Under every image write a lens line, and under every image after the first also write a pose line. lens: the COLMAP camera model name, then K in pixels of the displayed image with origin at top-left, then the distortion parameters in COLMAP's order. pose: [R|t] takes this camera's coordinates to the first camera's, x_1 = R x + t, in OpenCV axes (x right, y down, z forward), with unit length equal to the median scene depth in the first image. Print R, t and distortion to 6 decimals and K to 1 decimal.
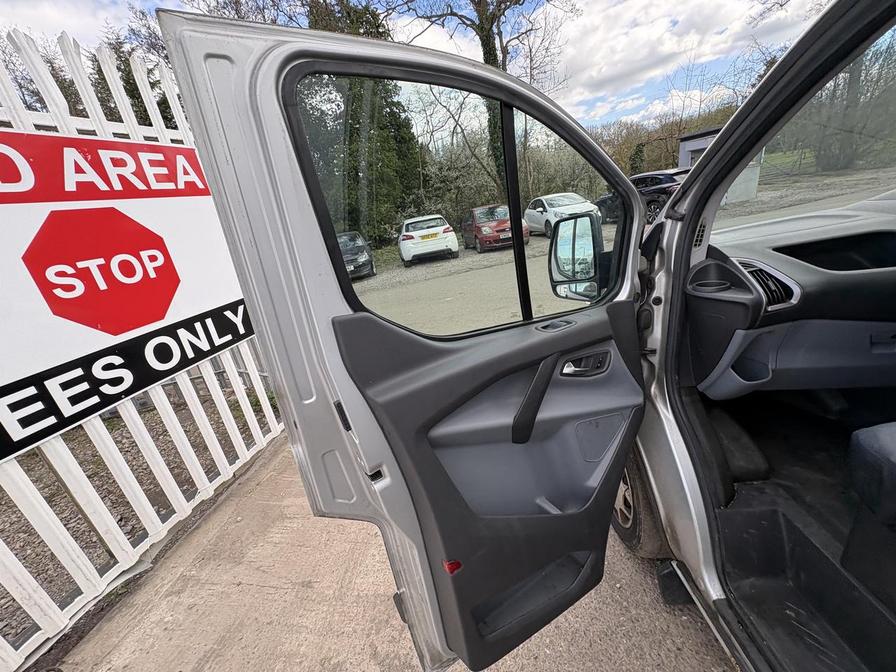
lens RADIAL K [[358.9, 0, 448.3], [0, 358.9, 338.6], [0, 0, 1]] dist [-0.002182, 0.001036]
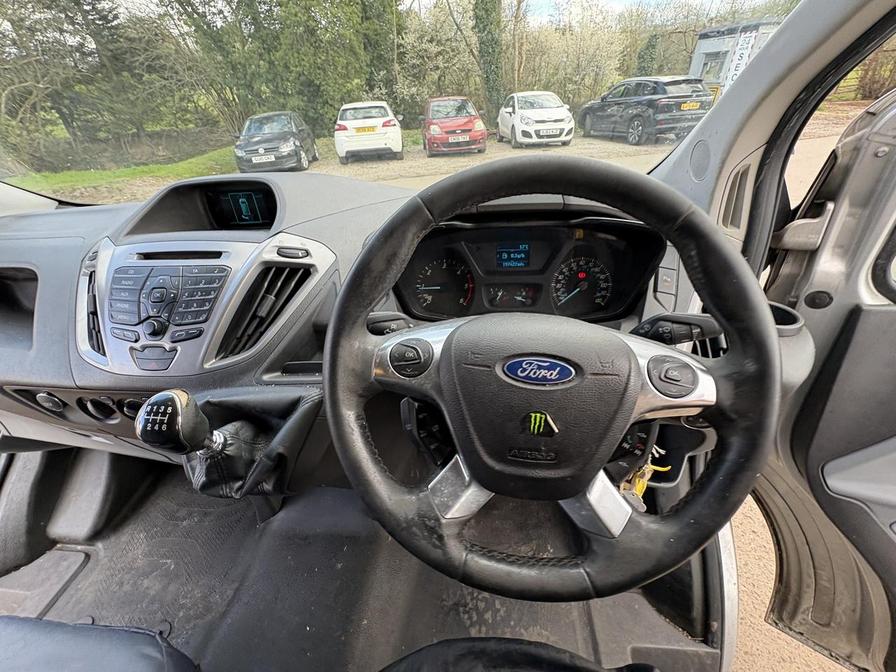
lens RADIAL K [[358.9, 0, 449.5], [0, 358.9, 337.5], [0, 0, 1]] dist [-0.002182, 0.001036]
pose [[0.993597, 0.110711, 0.022562, 1.482521], [-0.112834, 0.961902, 0.249023, -0.325722], [0.005867, -0.249974, 0.968235, 0.325174]]
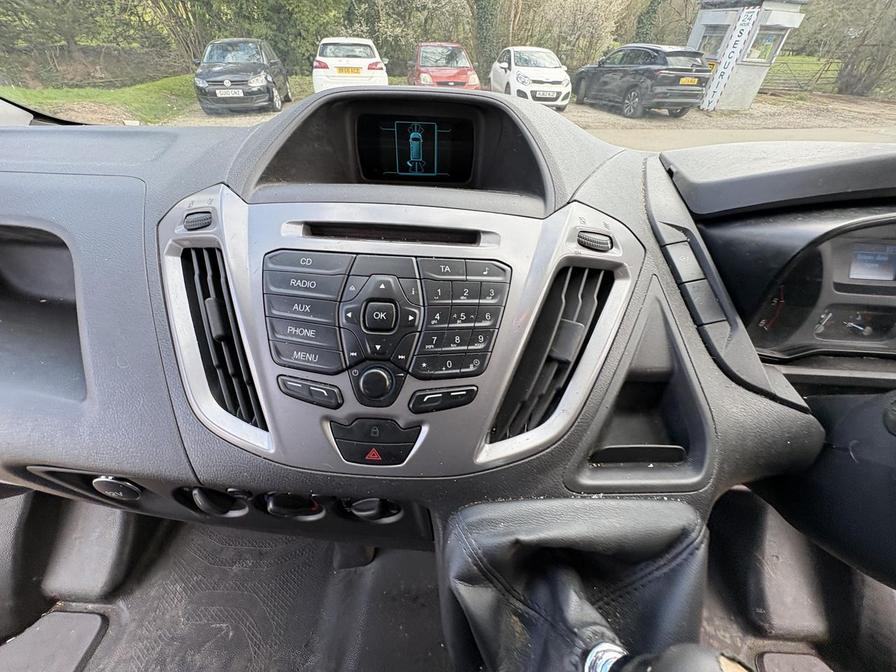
lens RADIAL K [[358.9, 0, 449.7], [0, 358.9, 337.0], [0, 0, 1]] dist [-0.002182, 0.001036]
pose [[0.981238, 0.147774, 0.123837, 1.209238], [-0.180568, 0.929509, 0.321573, -0.297962], [-0.067588, -0.337900, 0.938752, 0.508556]]
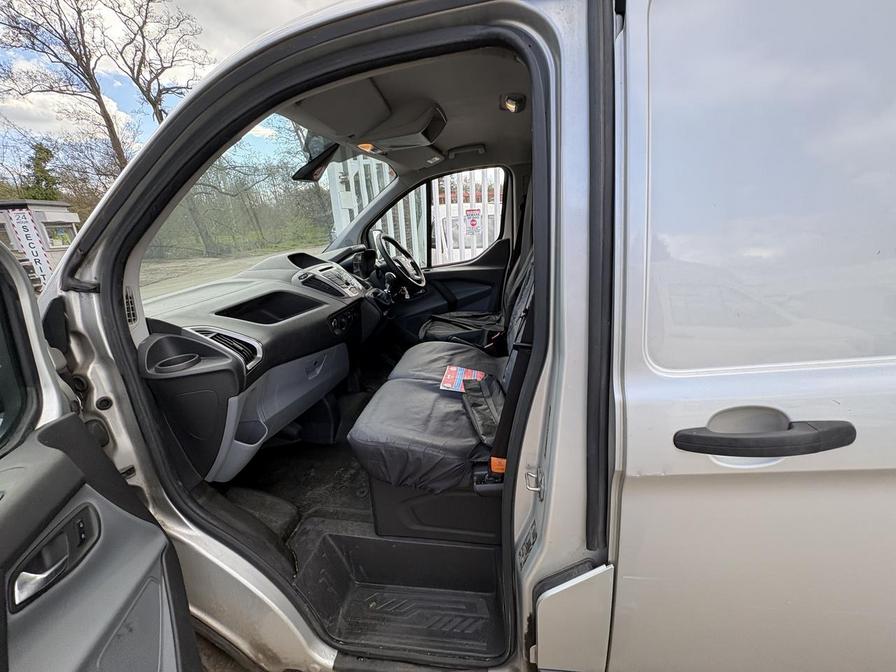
lens RADIAL K [[358.9, 0, 449.6], [0, 358.9, 336.6], [0, 0, 1]] dist [-0.002182, 0.001036]
pose [[0.108136, -0.164634, 0.980409, -0.005477], [0.377491, 0.919129, 0.112707, -0.048034], [-0.919678, 0.357908, 0.161539, 0.219940]]
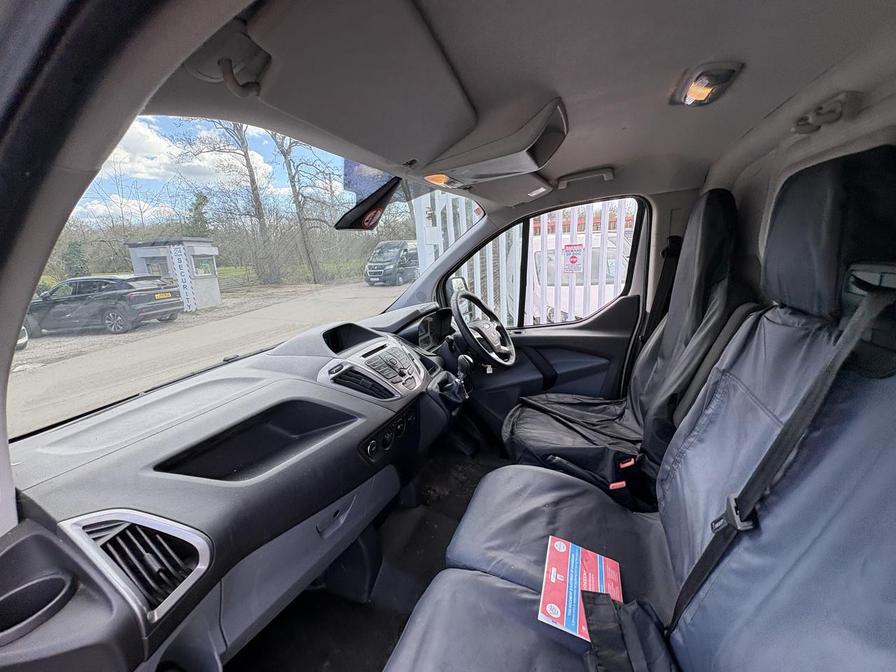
lens RADIAL K [[358.9, 0, 447.2], [0, 358.9, 334.9], [0, 0, 1]] dist [-0.002182, 0.001036]
pose [[0.342497, -0.077968, 0.936278, 0.447379], [0.331294, 0.942561, -0.042698, -0.222817], [-0.879170, 0.324808, 0.348655, 0.259142]]
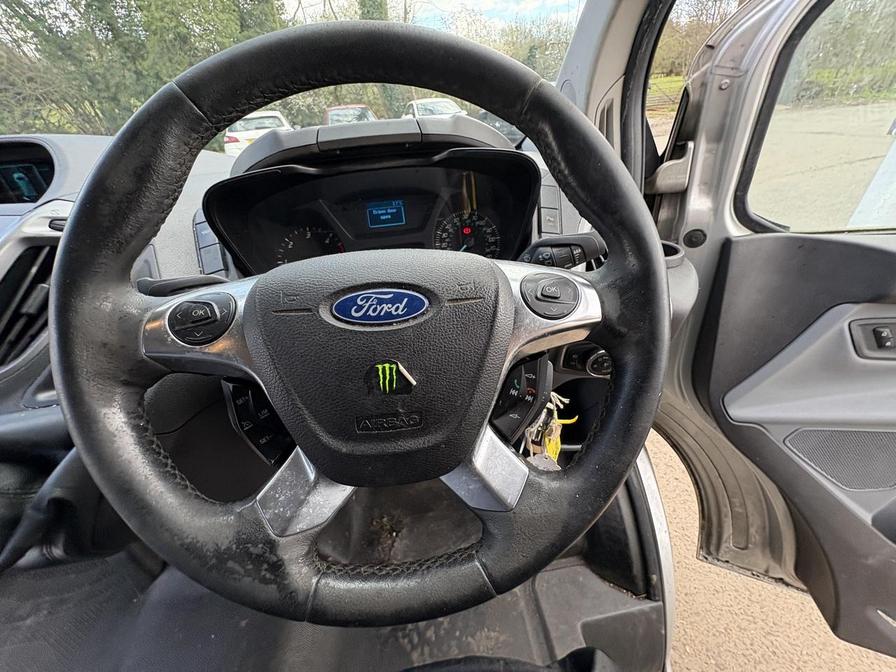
lens RADIAL K [[358.9, 0, 449.2], [0, 358.9, 336.7], [0, 0, 1]] dist [-0.002182, 0.001036]
pose [[0.979174, -0.025924, 0.201360, 1.542984], [-0.018395, 0.976406, 0.215160, -0.278433], [-0.202187, -0.214383, 0.955594, 0.371048]]
